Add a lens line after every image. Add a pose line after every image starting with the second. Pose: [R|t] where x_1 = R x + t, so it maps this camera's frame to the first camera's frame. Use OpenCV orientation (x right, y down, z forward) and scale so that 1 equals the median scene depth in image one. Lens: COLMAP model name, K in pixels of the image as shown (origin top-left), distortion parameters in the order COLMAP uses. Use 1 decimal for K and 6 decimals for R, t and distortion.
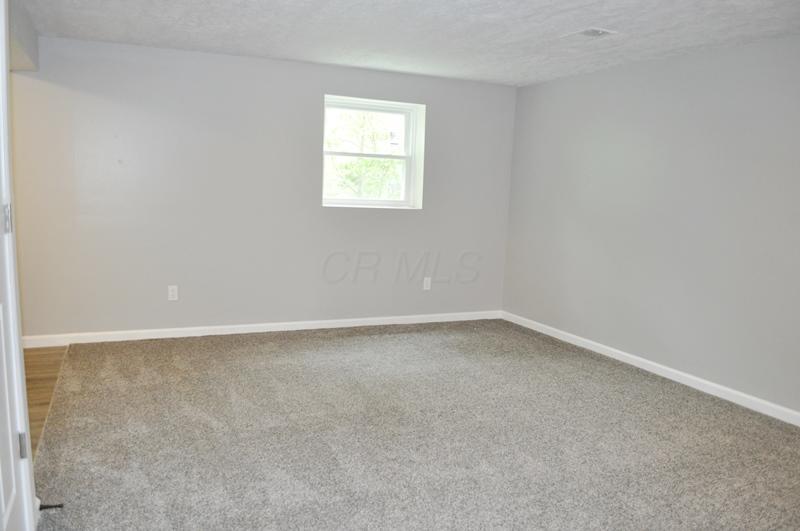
lens RADIAL K [[636.0, 0, 405.9], [0, 636.0, 270.4], [0, 0, 1]] dist [-0.075847, 0.007568]
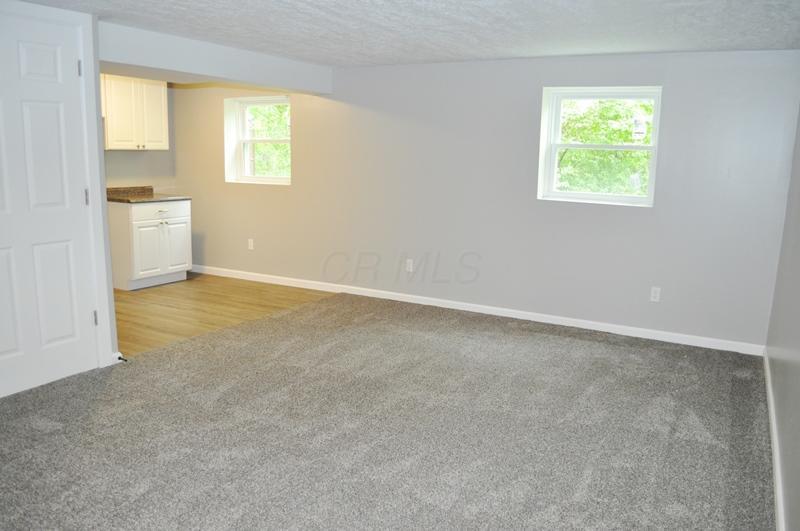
lens RADIAL K [[636.0, 0, 405.9], [0, 636.0, 270.4], [0, 0, 1]] dist [-0.075847, 0.007568]
pose [[0.594540, 0.123220, -0.794568, 0.566305], [-0.111207, 0.991292, 0.070516, -0.037833], [0.796339, 0.046437, 0.603066, 0.241319]]
